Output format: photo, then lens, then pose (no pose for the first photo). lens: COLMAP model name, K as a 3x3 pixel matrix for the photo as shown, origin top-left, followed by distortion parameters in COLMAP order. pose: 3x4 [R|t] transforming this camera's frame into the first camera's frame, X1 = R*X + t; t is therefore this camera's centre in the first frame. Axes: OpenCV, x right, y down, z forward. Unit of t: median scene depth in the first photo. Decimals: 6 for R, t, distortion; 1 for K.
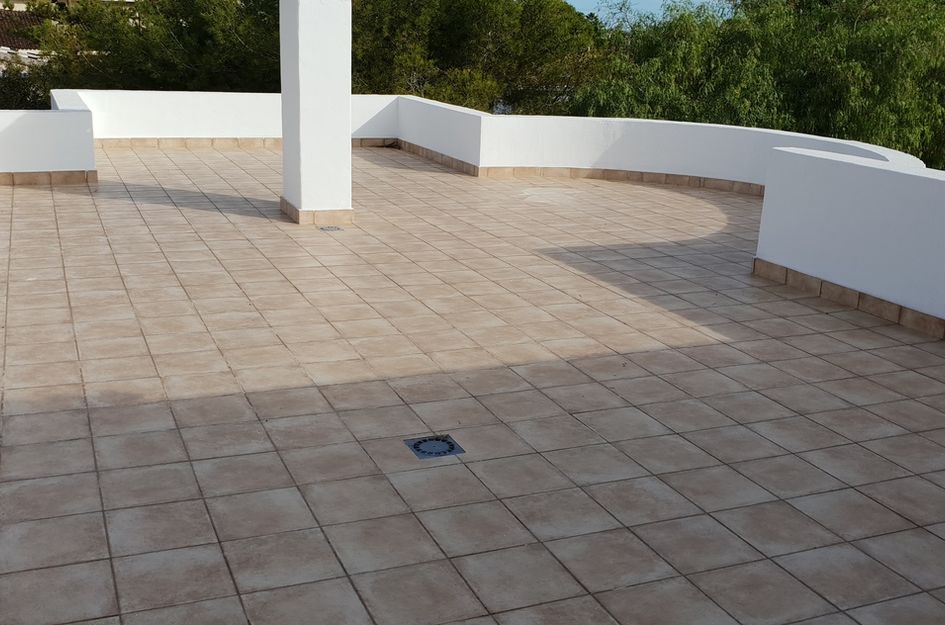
lens RADIAL K [[992.1, 0, 472.5], [0, 992.1, 312.5], [0, 0, 1]] dist [0.092060, -0.308300]
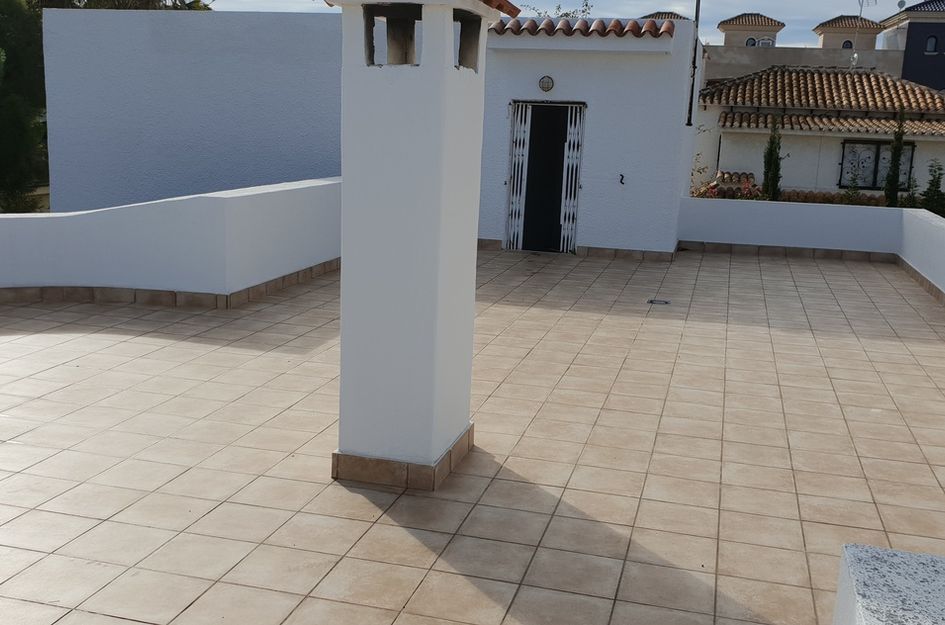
lens RADIAL K [[992.1, 0, 472.5], [0, 992.1, 312.5], [0, 0, 1]] dist [0.092060, -0.308300]
pose [[-0.784182, -0.195720, 0.588857, -0.629013], [0.094104, 0.900472, 0.424611, -0.509994], [-0.613354, 0.388386, -0.687716, 1.706197]]
